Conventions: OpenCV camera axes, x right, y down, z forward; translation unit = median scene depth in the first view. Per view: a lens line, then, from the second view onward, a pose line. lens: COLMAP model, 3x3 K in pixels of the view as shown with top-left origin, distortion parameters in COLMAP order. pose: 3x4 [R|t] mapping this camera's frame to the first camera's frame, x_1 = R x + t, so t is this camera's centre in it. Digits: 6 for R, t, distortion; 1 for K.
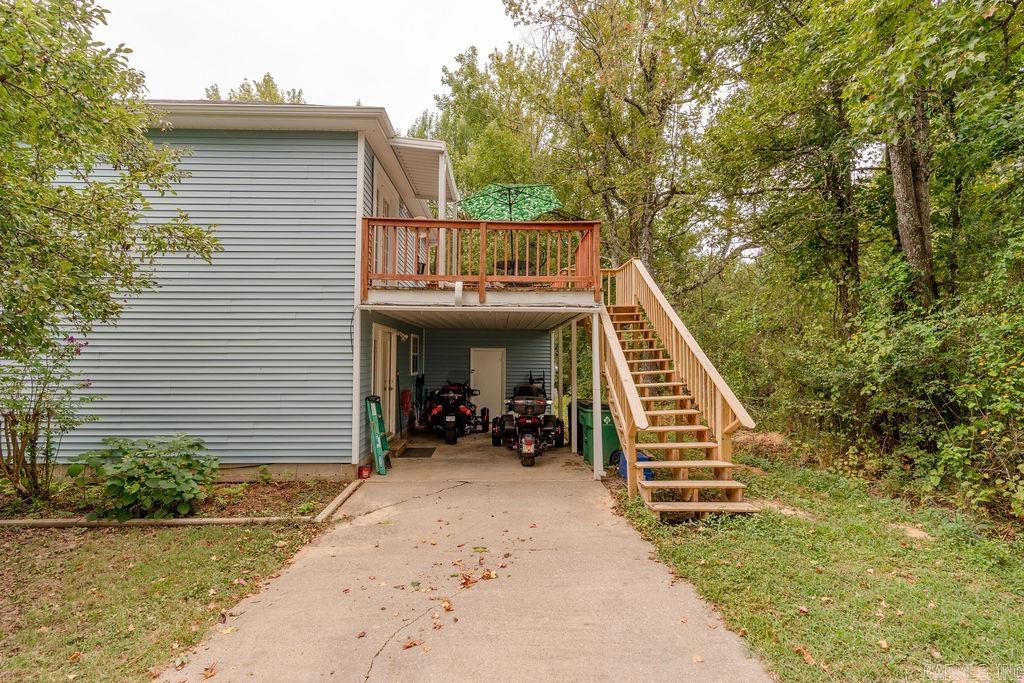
lens RADIAL K [[456.7, 0, 512.7], [0, 456.7, 339.8], [0, 0, 1]] dist [-0.006299, 0.002264]
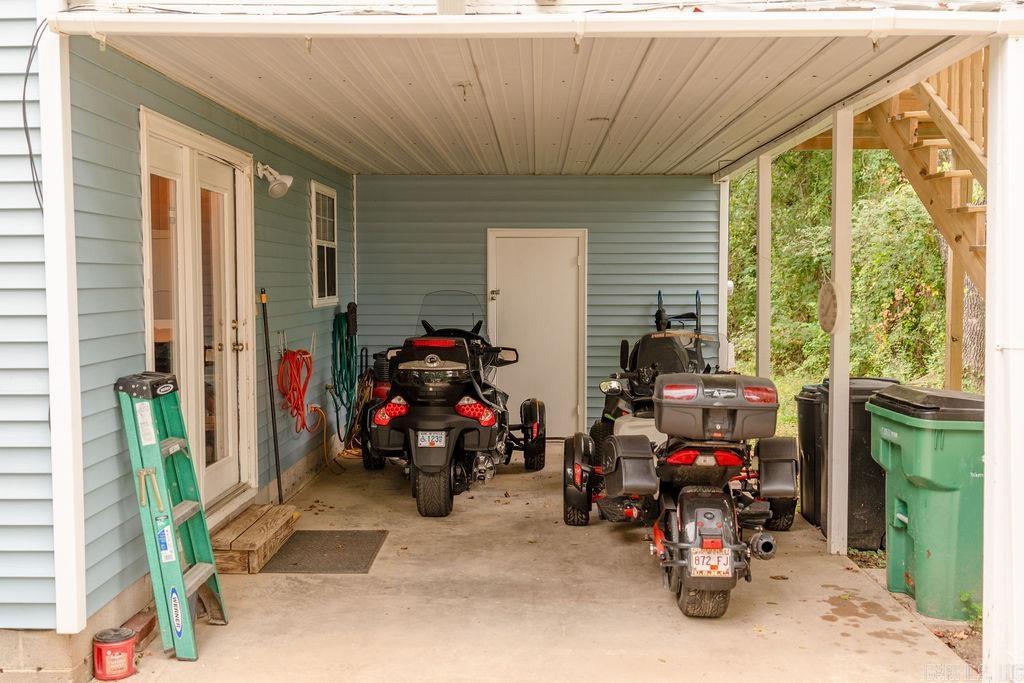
lens RADIAL K [[1034.9, 0, 512.5], [0, 1034.9, 340.9], [0, 0, 1]] dist [0.014056, 0.000000]
pose [[0.998108, -0.003578, -0.061387, -0.035442], [0.009974, 0.994506, 0.104203, 0.029977], [0.060677, -0.104618, 0.992660, 0.294884]]
